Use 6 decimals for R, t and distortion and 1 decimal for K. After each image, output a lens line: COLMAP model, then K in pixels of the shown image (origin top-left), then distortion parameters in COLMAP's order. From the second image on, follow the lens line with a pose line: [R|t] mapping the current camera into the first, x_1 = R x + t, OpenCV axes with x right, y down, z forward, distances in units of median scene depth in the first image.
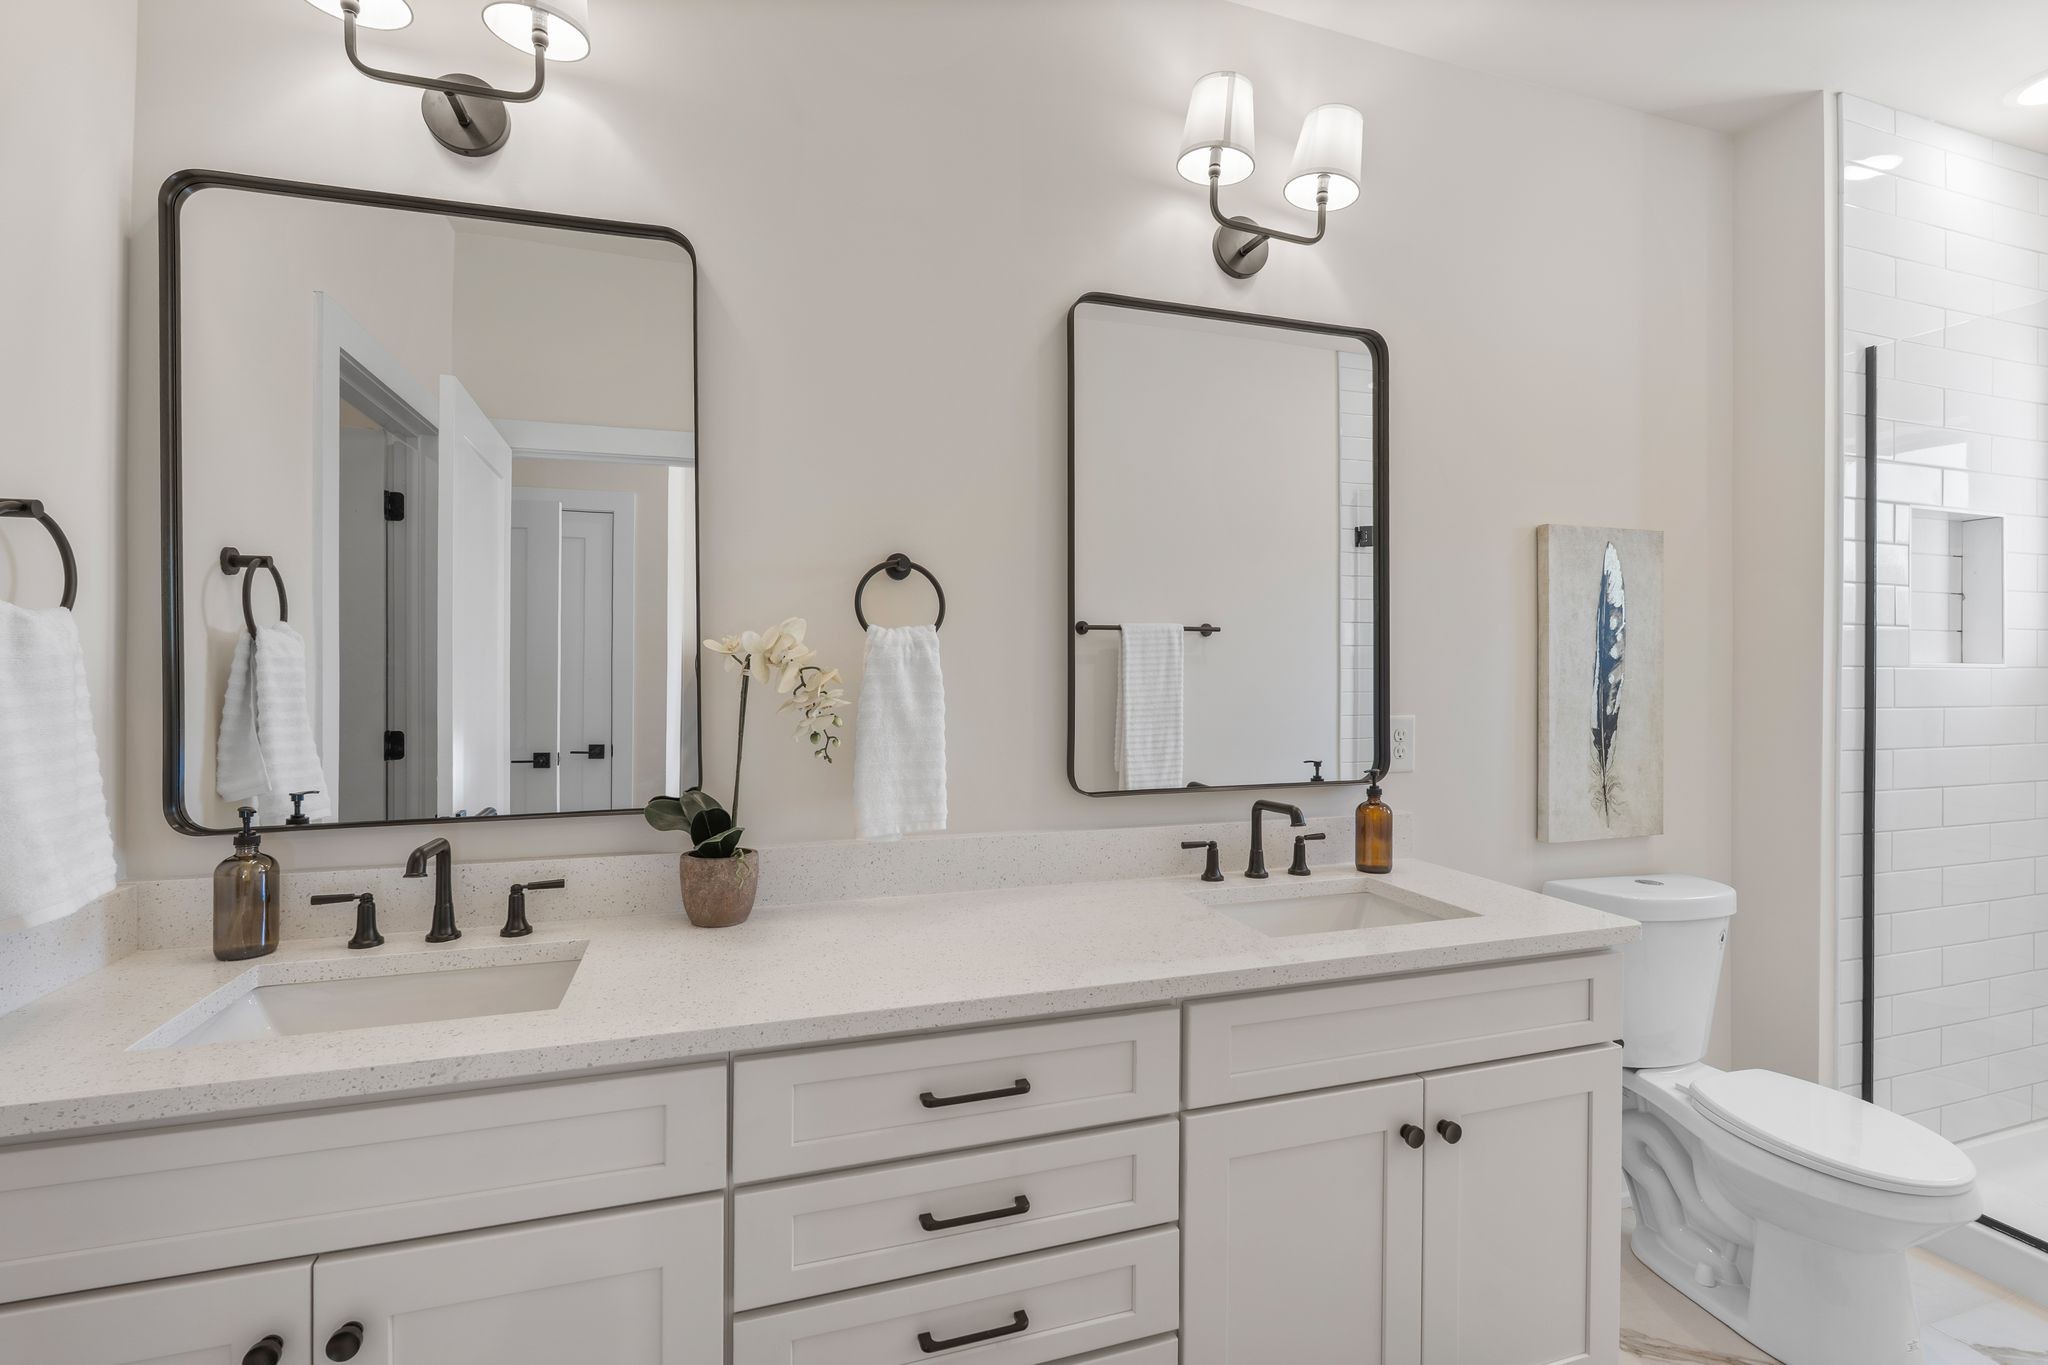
lens RADIAL K [[921.7, 0, 994.8], [0, 921.7, 669.9], [0, 0, 1]] dist [-0.001681, -0.000175]
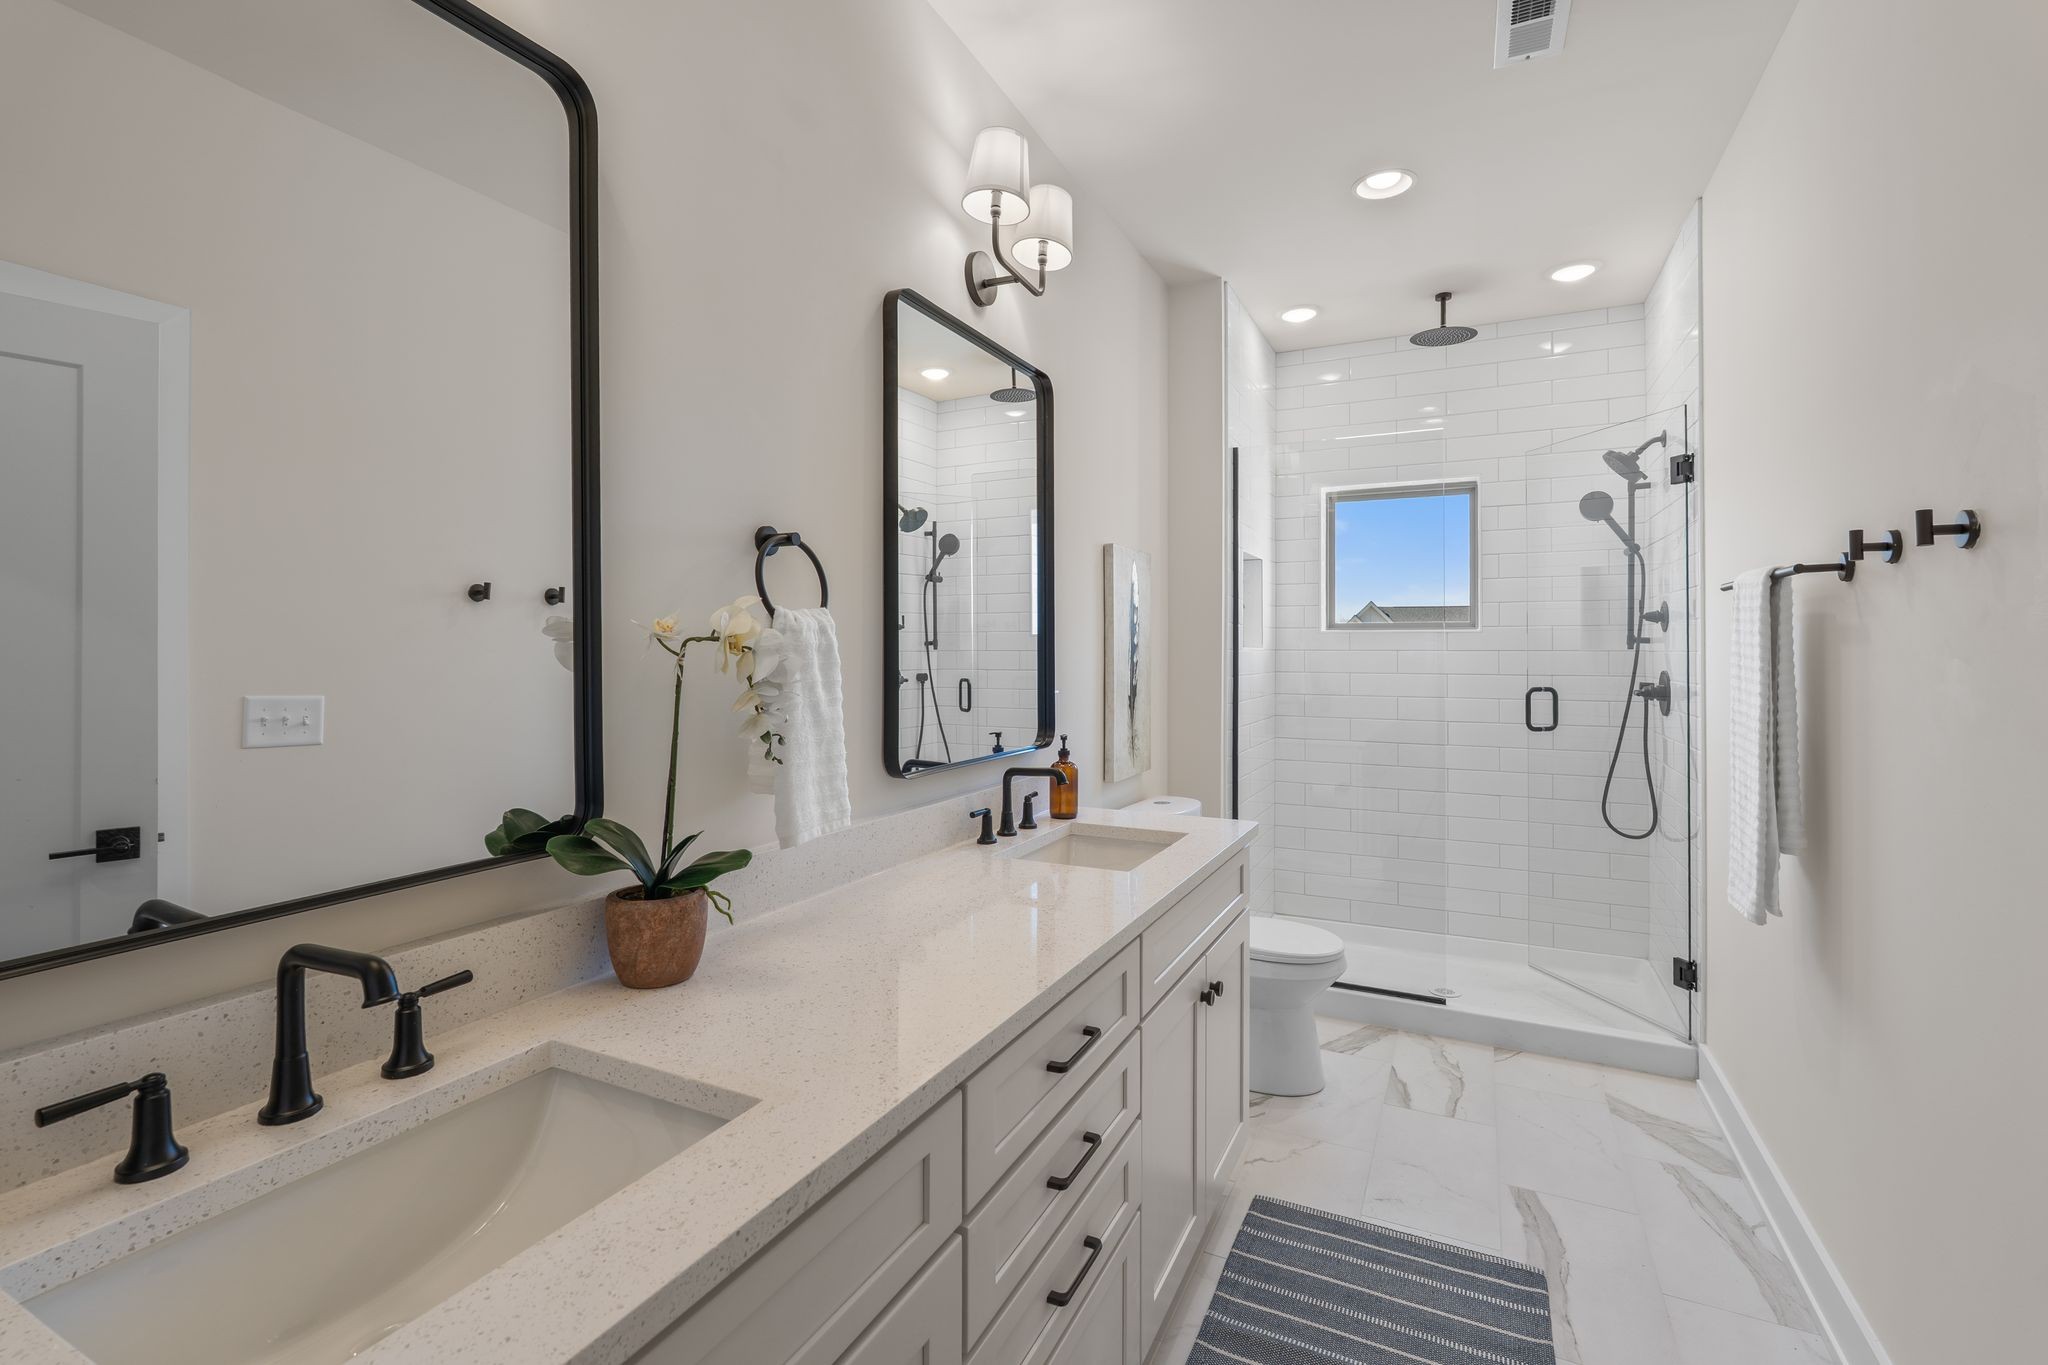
lens RADIAL K [[921.7, 0, 1055.0], [0, 921.7, 650.9], [0, 0, 1]] dist [-0.001681, -0.000175]
pose [[0.684752, -0.001503, 0.728774, -0.524140], [0.001232, 0.999999, 0.000905, -0.005517], [-0.728775, 0.000278, 0.684754, 0.176032]]
